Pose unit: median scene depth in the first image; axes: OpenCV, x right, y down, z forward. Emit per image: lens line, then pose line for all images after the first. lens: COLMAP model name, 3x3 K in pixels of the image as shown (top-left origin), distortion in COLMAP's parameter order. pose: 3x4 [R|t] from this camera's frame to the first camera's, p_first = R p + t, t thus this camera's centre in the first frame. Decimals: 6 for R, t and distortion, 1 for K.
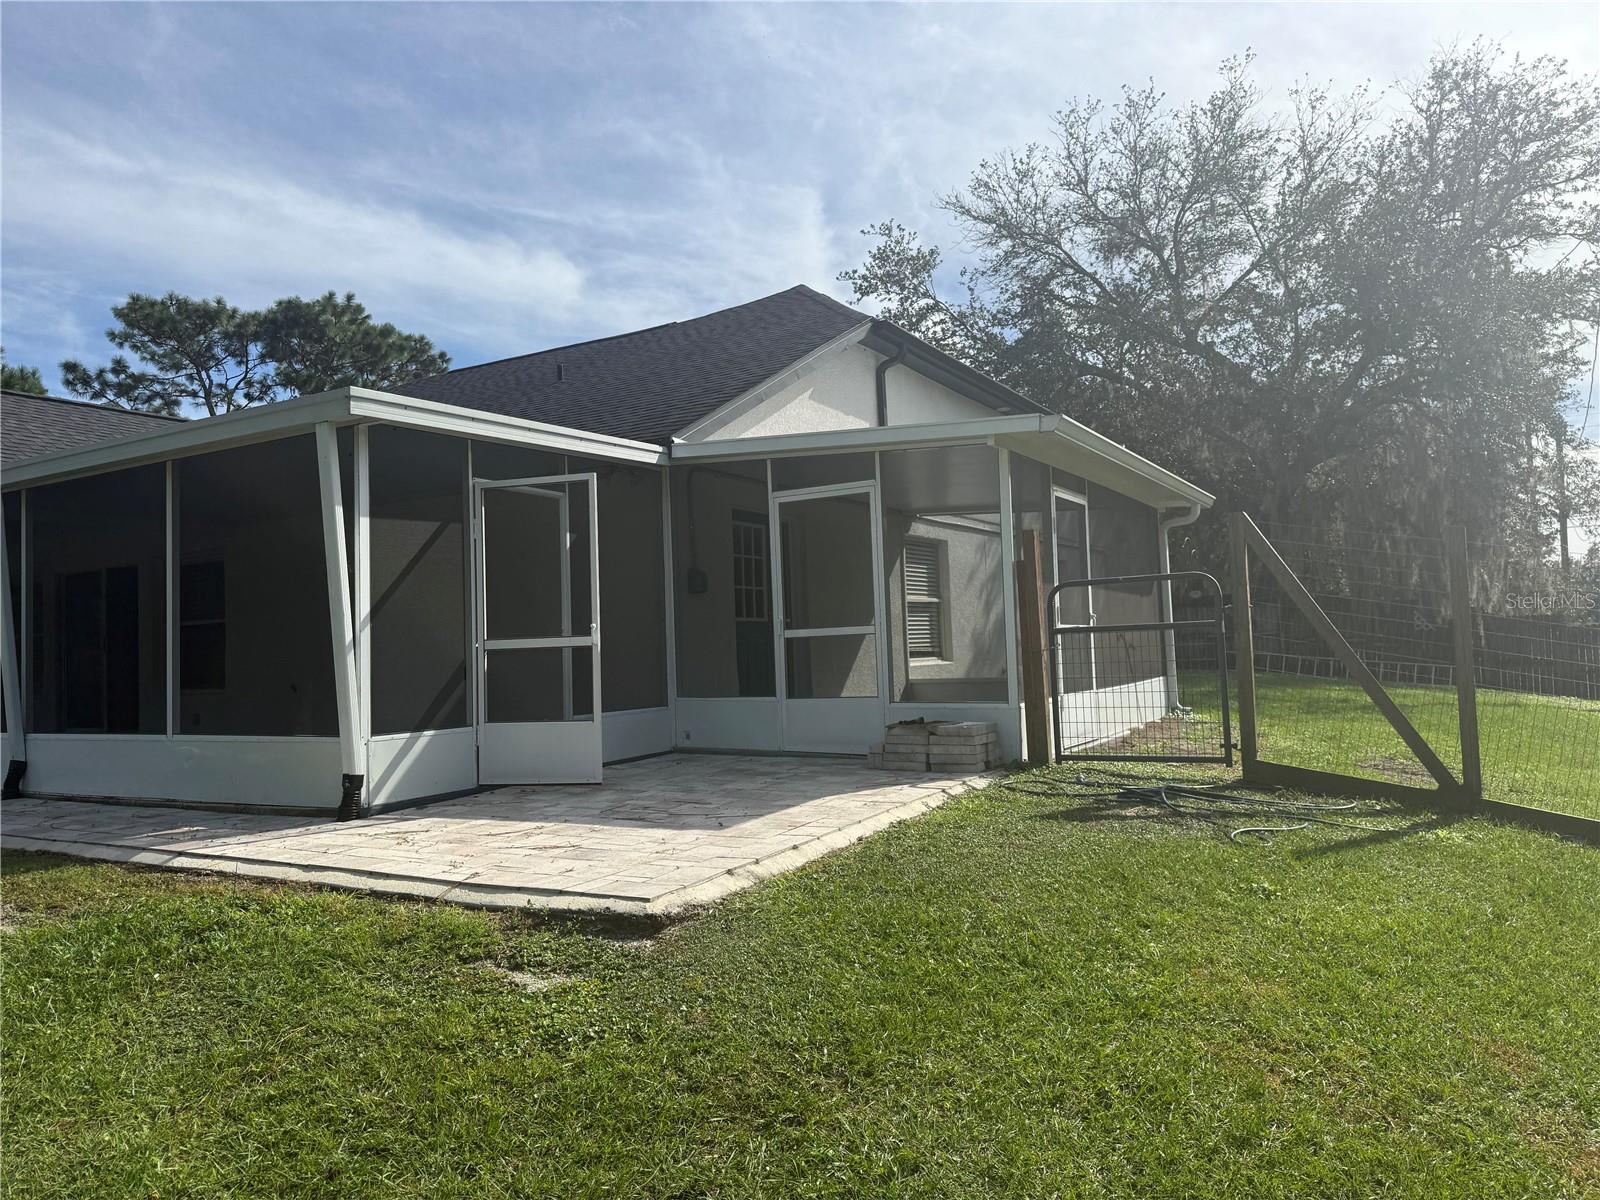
lens RADIAL K [[1129.1, 0, 805.9], [0, 1129.1, 601.2], [0, 0, 1]] dist [0.031338, -0.024901]
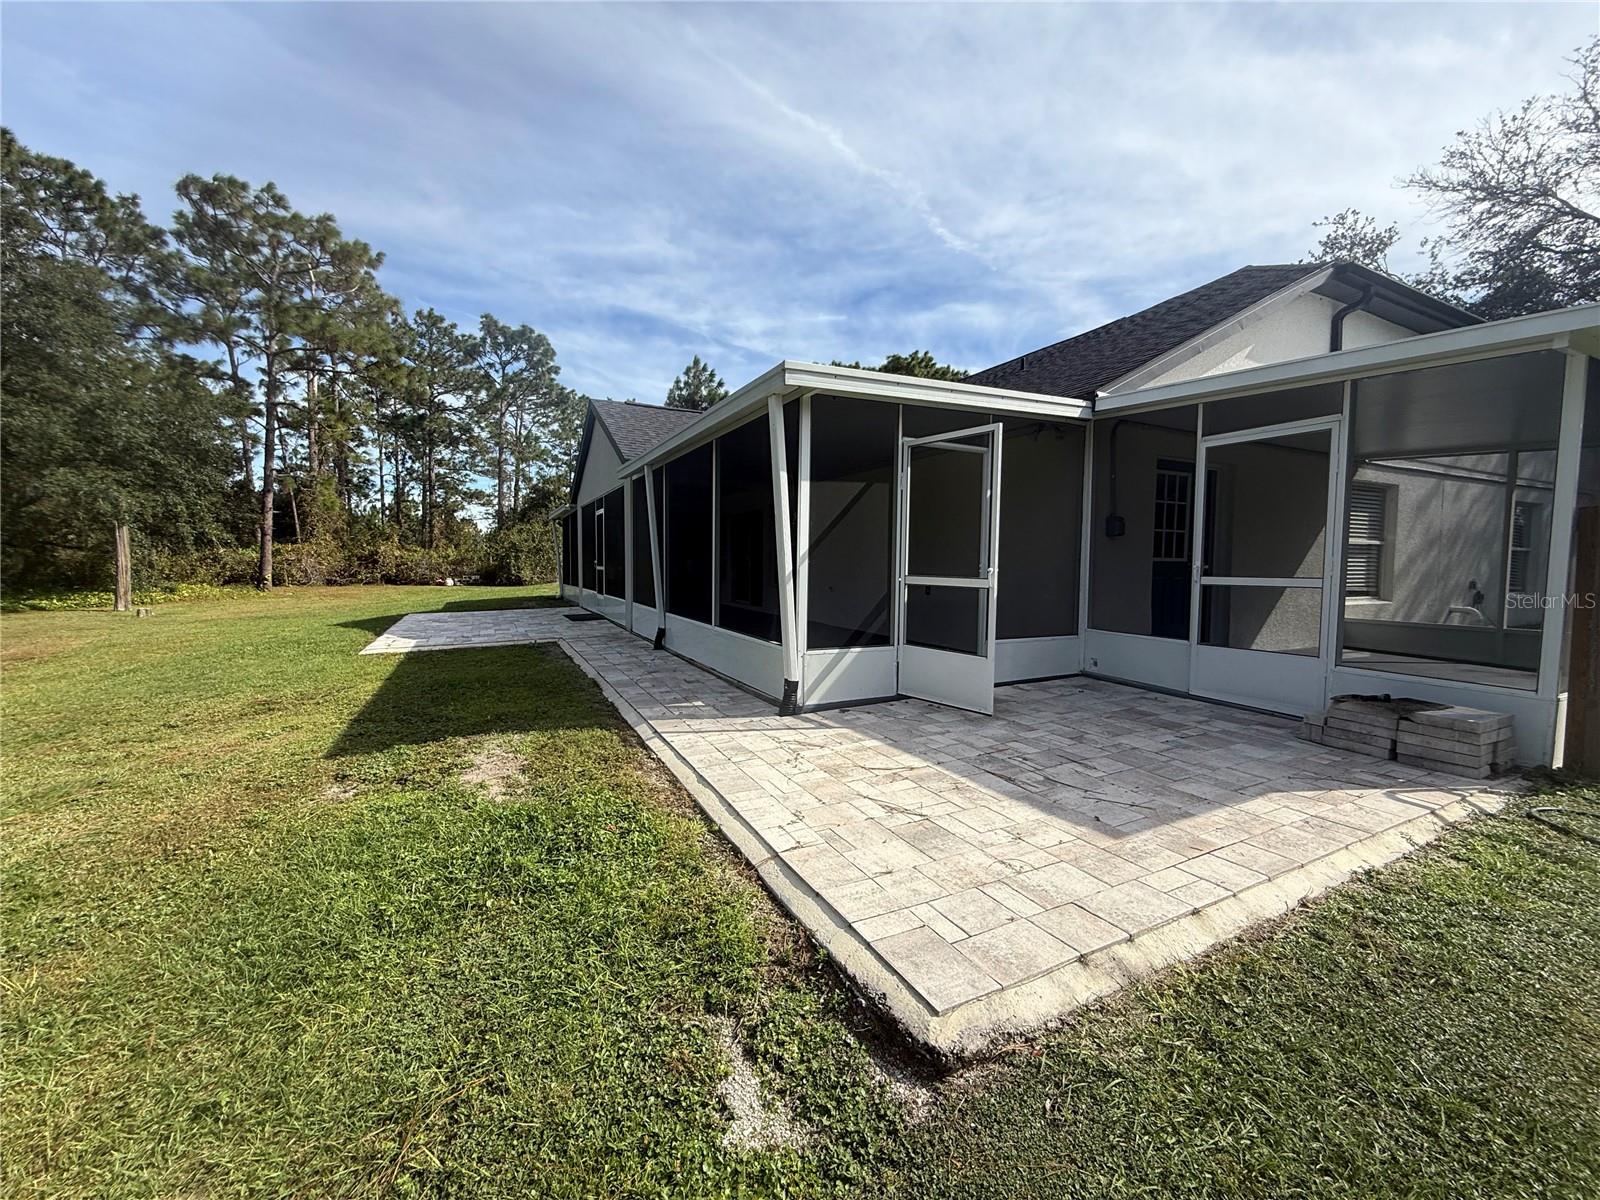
lens RADIAL K [[641.3, 0, 794.2], [0, 641.3, 598.7], [0, 0, 1]] dist [0.000349, 0.001065]
pose [[0.832110, 0.076166, -0.549356, -0.007770], [-0.015709, 0.993364, 0.113932, -0.014384], [0.554389, -0.086174, 0.827784, 0.320361]]
